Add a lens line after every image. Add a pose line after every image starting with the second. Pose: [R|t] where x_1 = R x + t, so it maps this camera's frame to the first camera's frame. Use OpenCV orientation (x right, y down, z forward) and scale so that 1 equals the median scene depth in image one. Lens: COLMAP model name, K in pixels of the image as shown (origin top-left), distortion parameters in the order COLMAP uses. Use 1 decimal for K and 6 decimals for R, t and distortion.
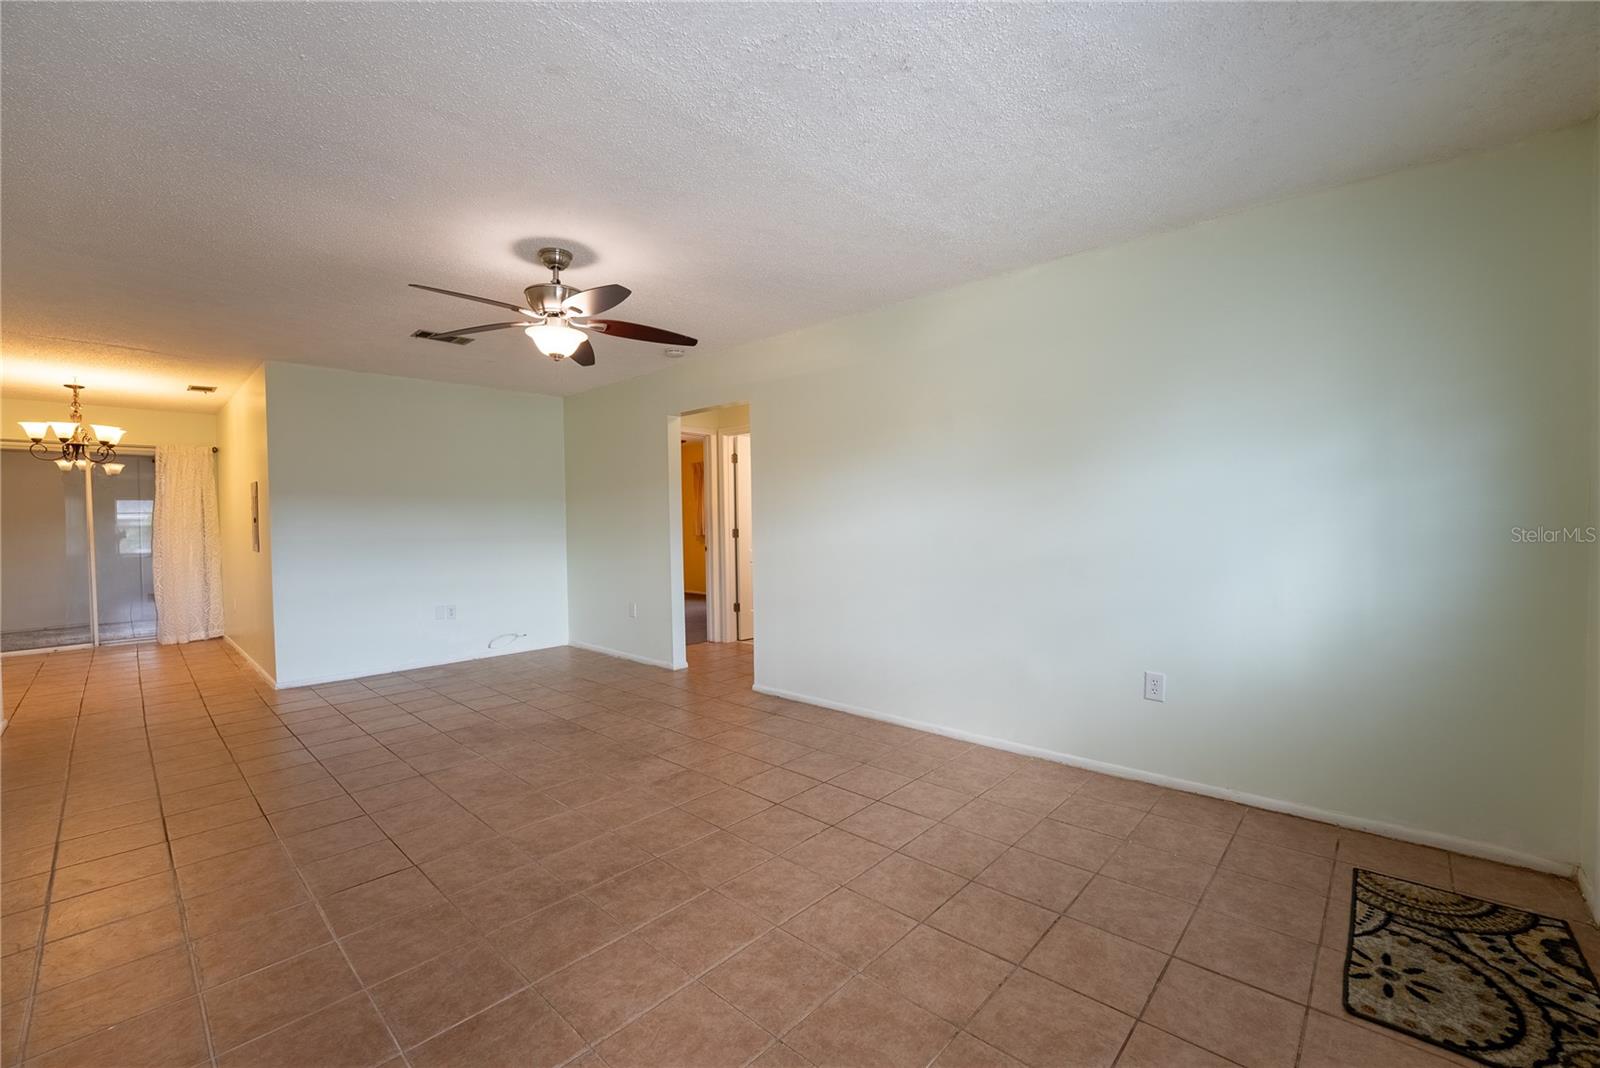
lens RADIAL K [[656.9, 0, 794.2], [0, 656.9, 530.3], [0, 0, 1]] dist [-0.025251, 0.002410]
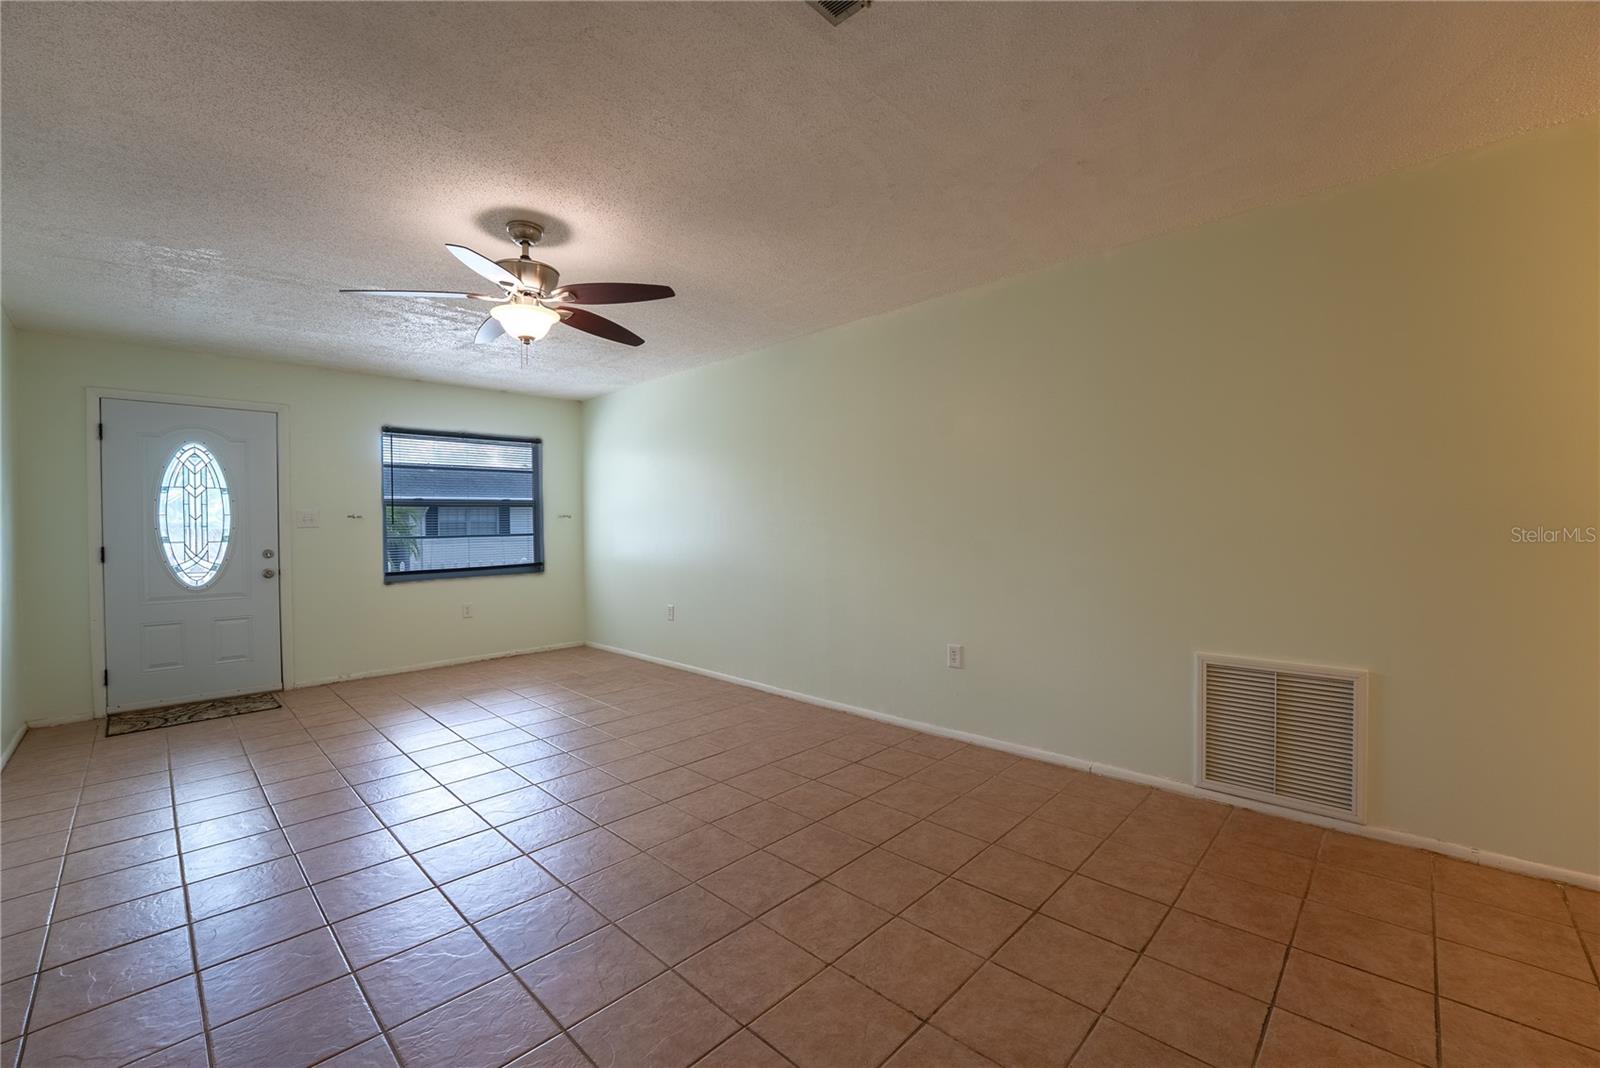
lens RADIAL K [[656.9, 0, 804.8], [0, 656.9, 527.1], [0, 0, 1]] dist [-0.025251, 0.002410]
pose [[-0.999437, 0.032834, 0.006879, -0.975302], [0.033020, 0.999036, 0.028943, -0.036423], [-0.005922, 0.029153, -0.999557, 2.503025]]
